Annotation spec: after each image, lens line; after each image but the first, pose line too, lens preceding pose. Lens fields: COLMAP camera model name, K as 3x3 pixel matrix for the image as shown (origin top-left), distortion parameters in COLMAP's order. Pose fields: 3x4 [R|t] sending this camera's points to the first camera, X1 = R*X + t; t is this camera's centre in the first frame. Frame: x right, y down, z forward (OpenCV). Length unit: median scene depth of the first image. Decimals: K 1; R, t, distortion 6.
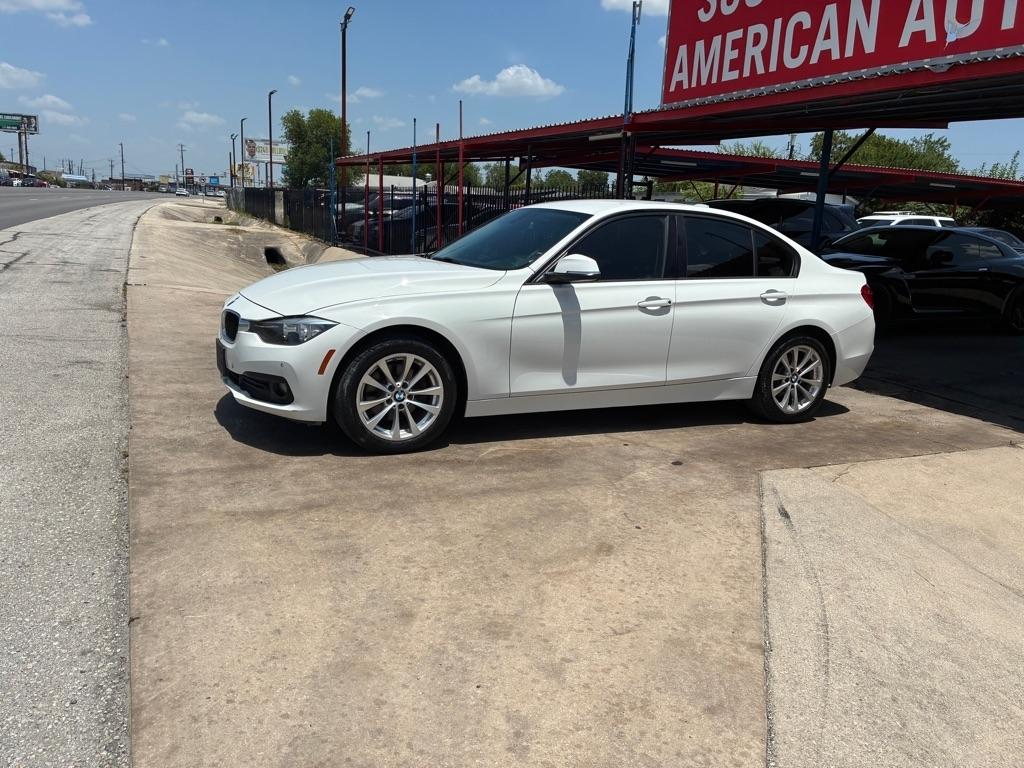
lens RADIAL K [[772.9, 0, 507.2], [0, 772.9, 385.1], [0, 0, 1]] dist [0.047842, -0.064417]
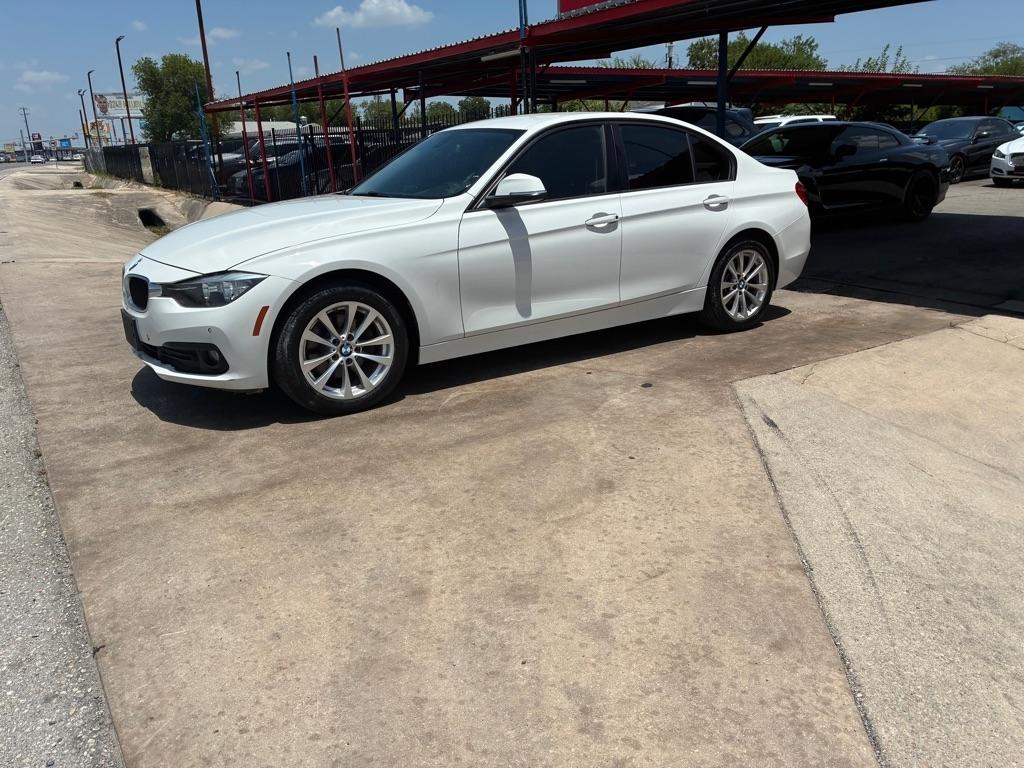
lens RADIAL K [[772.9, 0, 509.6], [0, 772.9, 383.0], [0, 0, 1]] dist [0.047842, -0.064417]
pose [[0.985550, -0.123290, 0.116148, -0.059899], [0.113934, 0.989928, 0.084039, -0.001819], [-0.125339, -0.069592, 0.989670, 0.076068]]
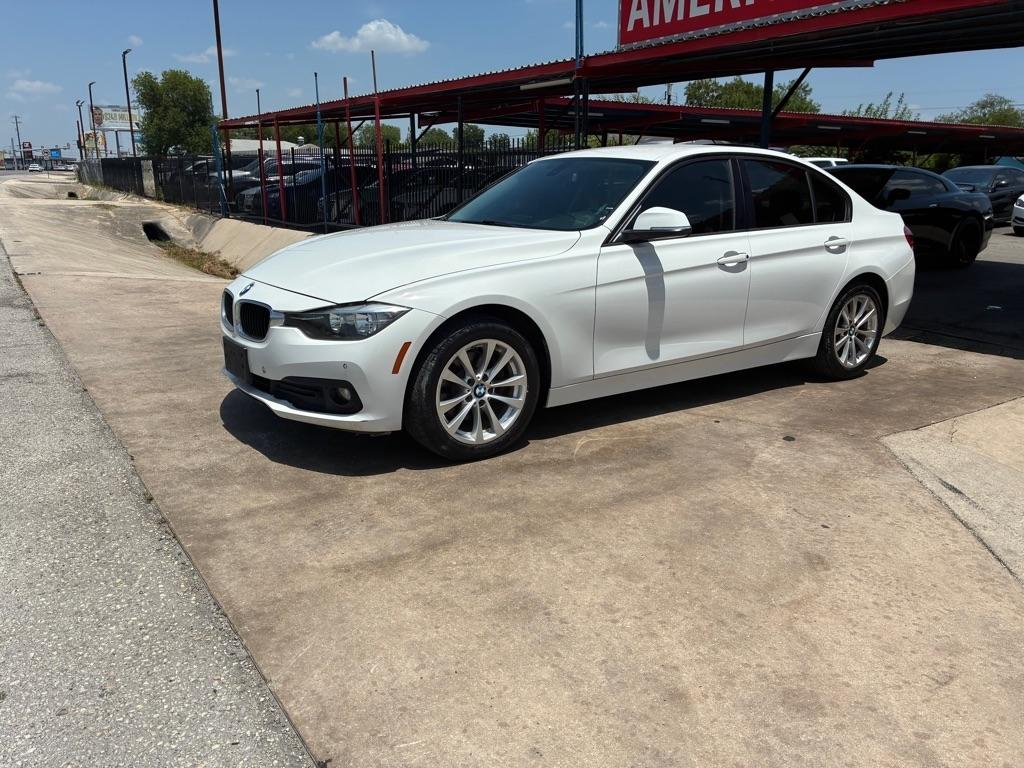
lens RADIAL K [[772.9, 0, 509.9], [0, 772.9, 380.0], [0, 0, 1]] dist [0.047842, -0.064417]
pose [[0.985963, -0.083805, 0.144410, -0.222601], [0.077471, 0.995792, 0.048952, -0.034872], [-0.147905, -0.037077, 0.988306, 0.173762]]
